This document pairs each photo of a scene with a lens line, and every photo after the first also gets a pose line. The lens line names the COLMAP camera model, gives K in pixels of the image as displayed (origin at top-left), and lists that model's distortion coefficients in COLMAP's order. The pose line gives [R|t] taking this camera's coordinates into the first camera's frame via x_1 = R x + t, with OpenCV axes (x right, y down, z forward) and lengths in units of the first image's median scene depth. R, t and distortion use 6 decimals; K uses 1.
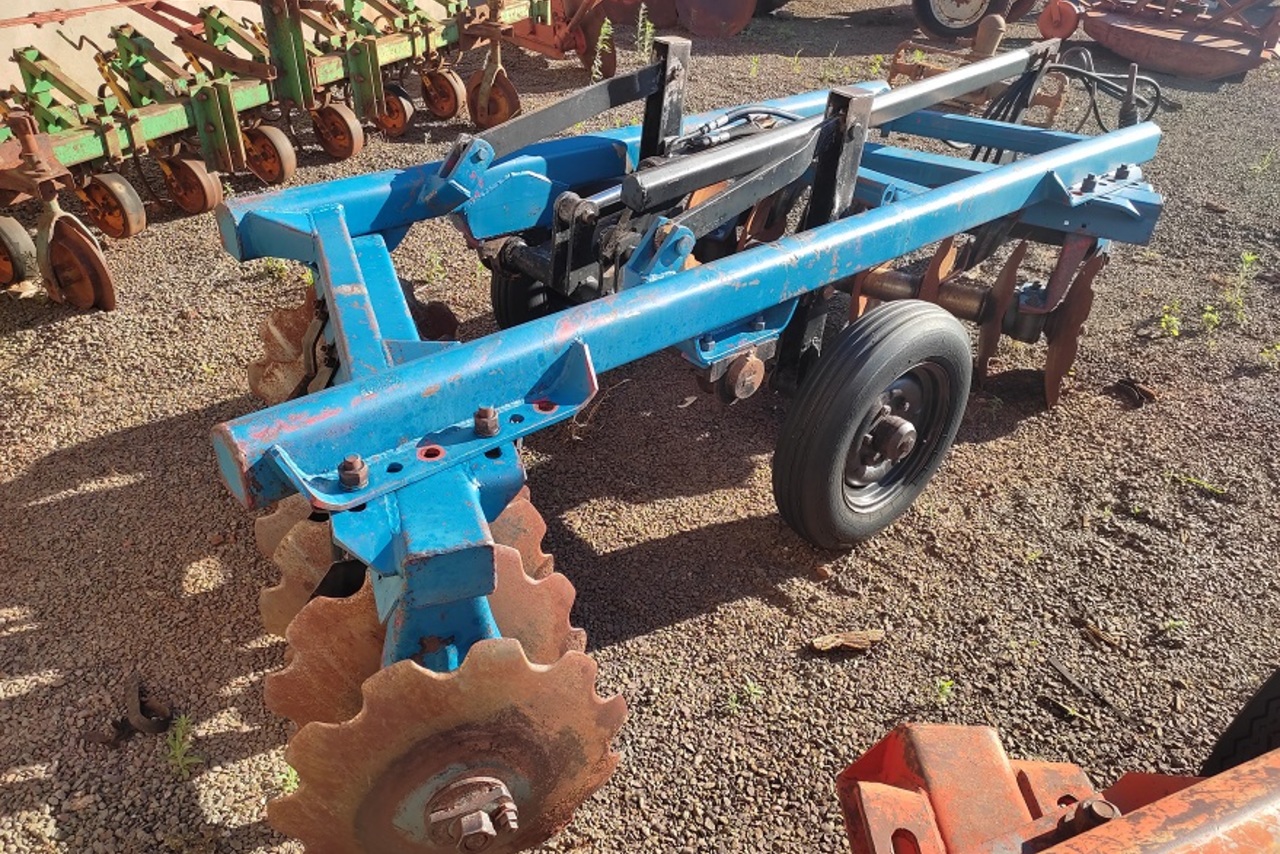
lens RADIAL K [[907.7, 0, 640.0], [0, 907.7, 427.0], [0, 0, 1]] dist [0.071276, -0.070112]
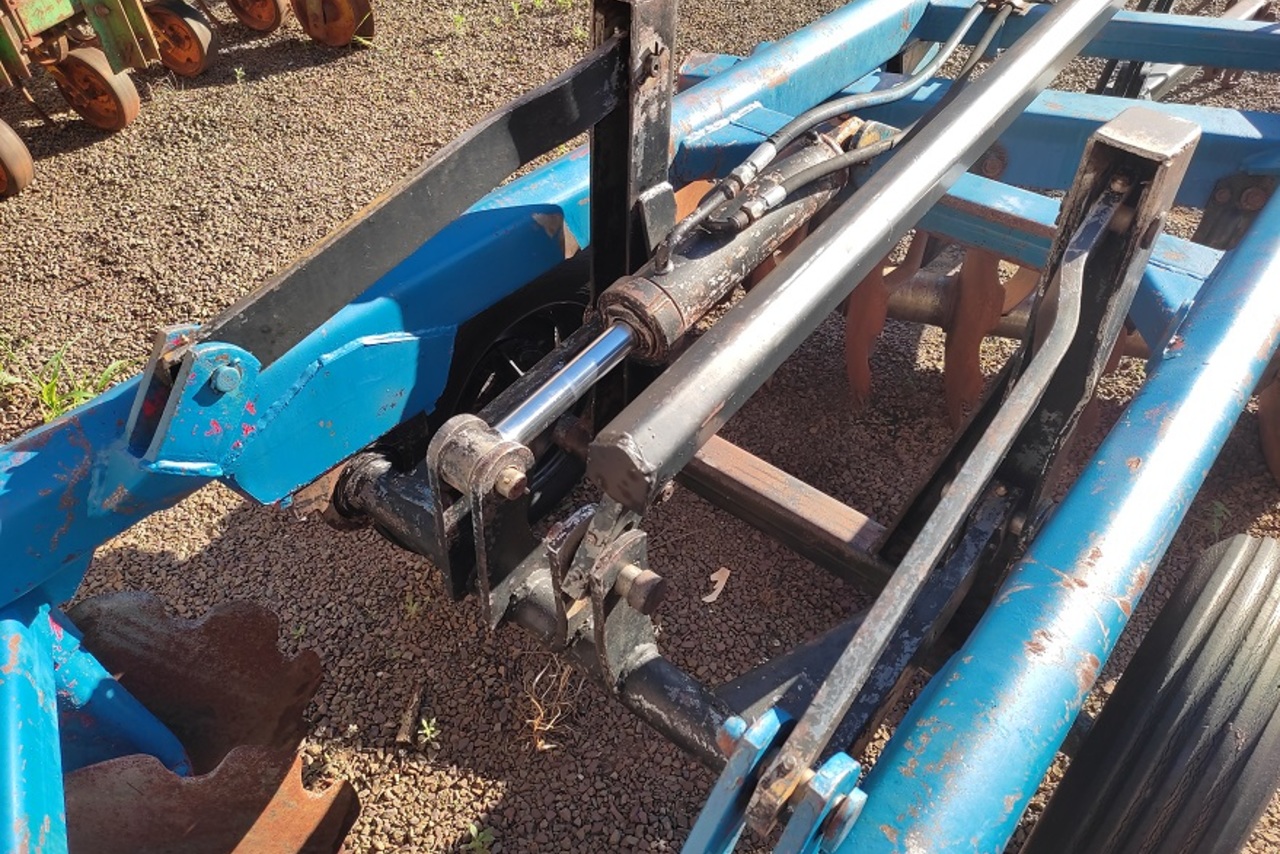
lens RADIAL K [[907.7, 0, 640.0], [0, 907.7, 427.0], [0, 0, 1]] dist [0.071276, -0.070112]
pose [[0.989688, -0.136566, 0.043215, -0.010803], [0.126528, 0.974904, 0.183173, -0.292705], [-0.067146, -0.175816, 0.982130, 0.522764]]
